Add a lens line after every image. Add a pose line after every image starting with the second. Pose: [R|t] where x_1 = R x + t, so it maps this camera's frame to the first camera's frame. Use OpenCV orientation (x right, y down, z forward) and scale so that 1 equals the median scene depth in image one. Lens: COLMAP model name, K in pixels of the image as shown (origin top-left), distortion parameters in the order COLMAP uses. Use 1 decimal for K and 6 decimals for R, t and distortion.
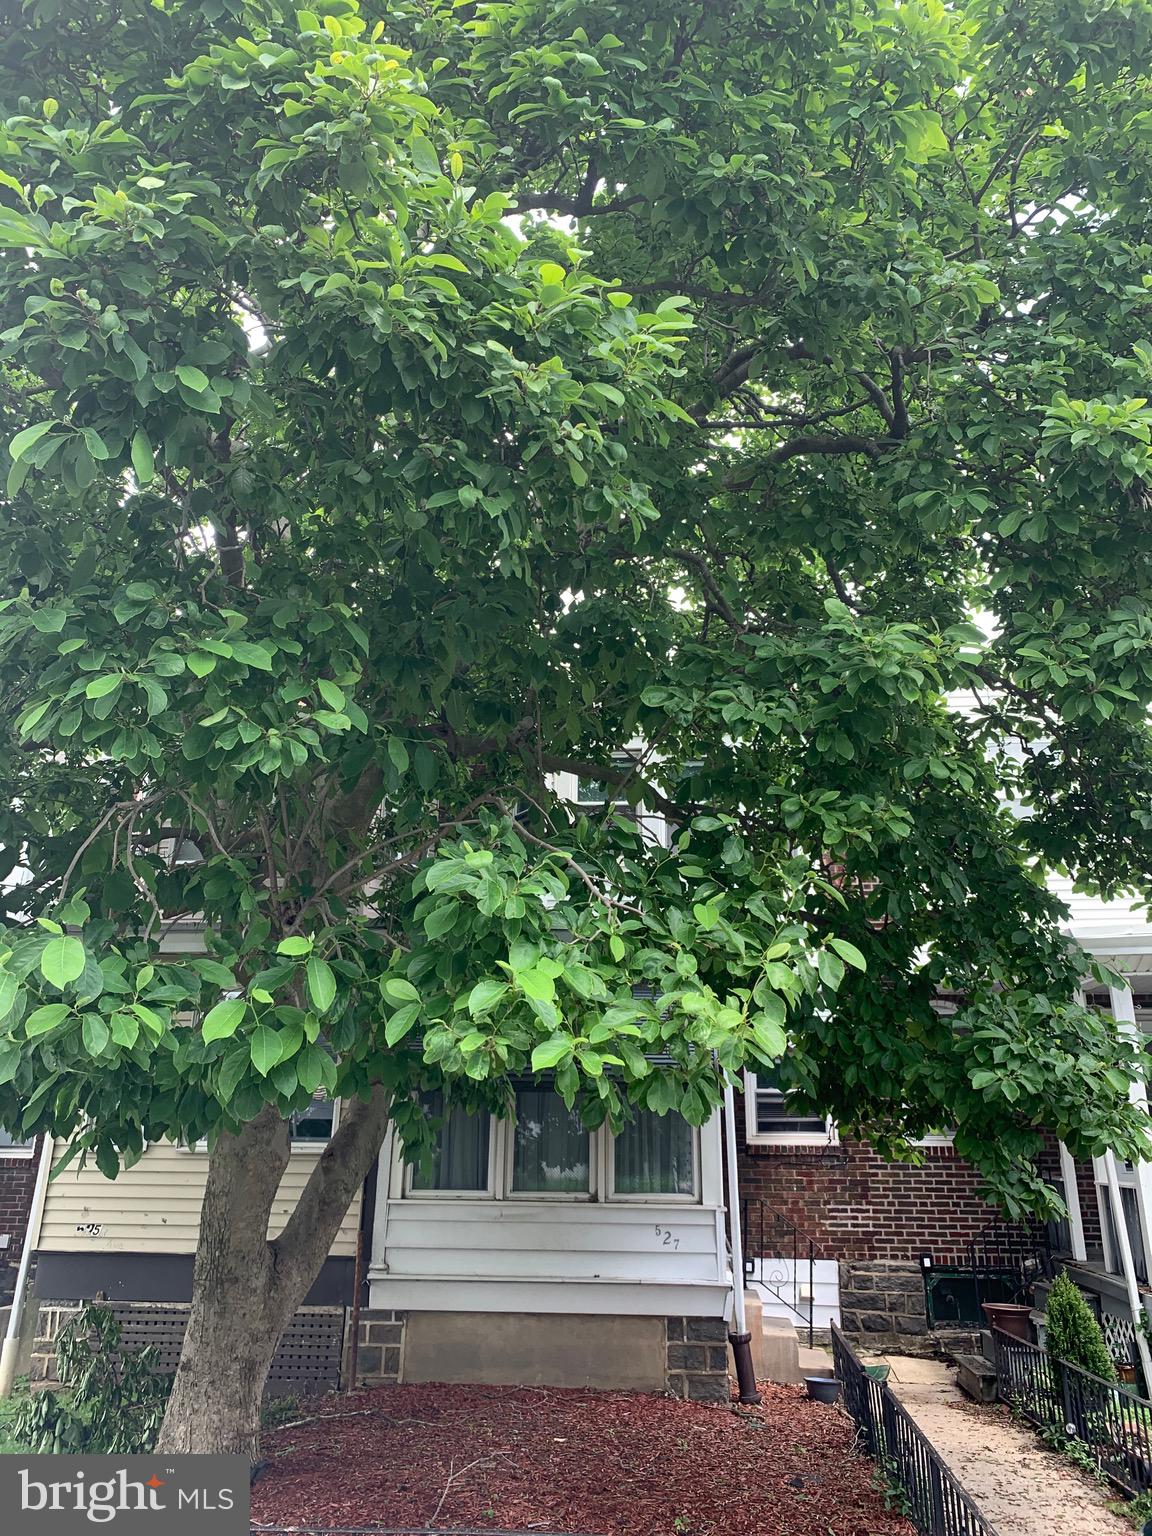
lens RADIAL K [[1155.0, 0, 587.5], [0, 1155.0, 769.2], [0, 0, 1]] dist [0.045087, -0.060650]
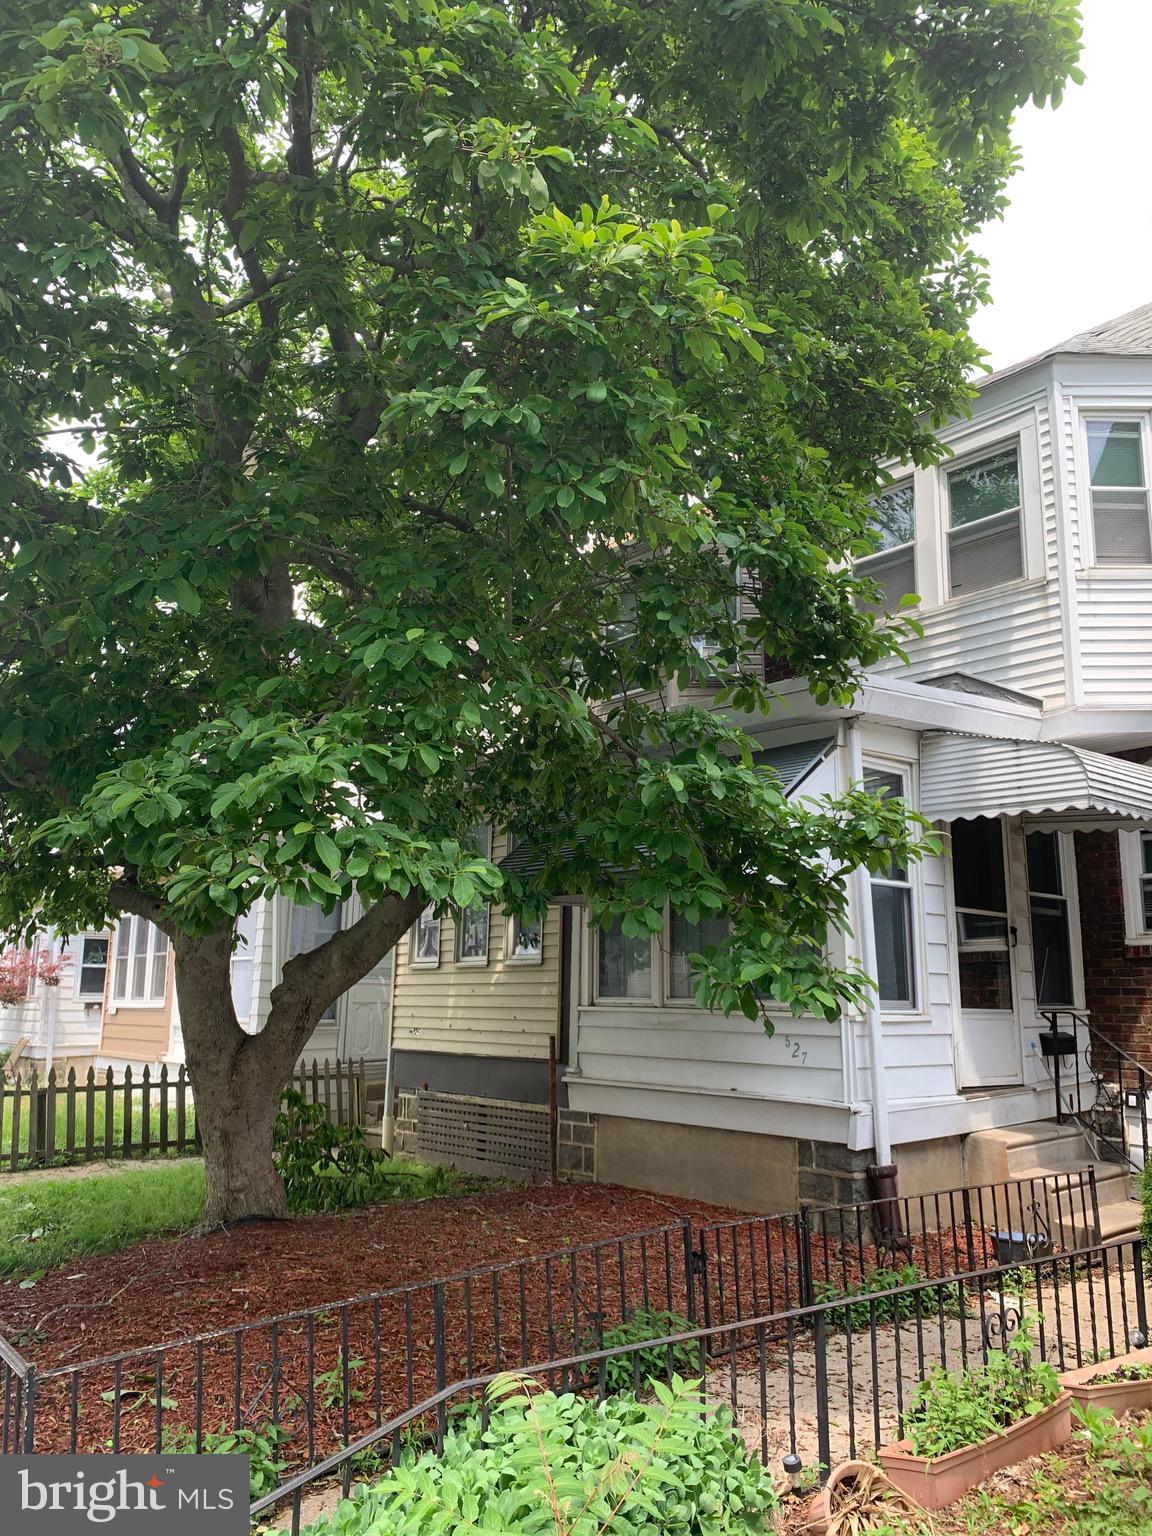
lens RADIAL K [[1155.0, 0, 539.5], [0, 1155.0, 748.3], [0, 0, 1]] dist [0.045087, -0.060650]
pose [[0.705049, -0.156198, -0.691743, 0.541431], [0.231435, 0.972715, 0.016244, 0.130275], [0.670332, -0.171546, 0.721961, 0.297332]]
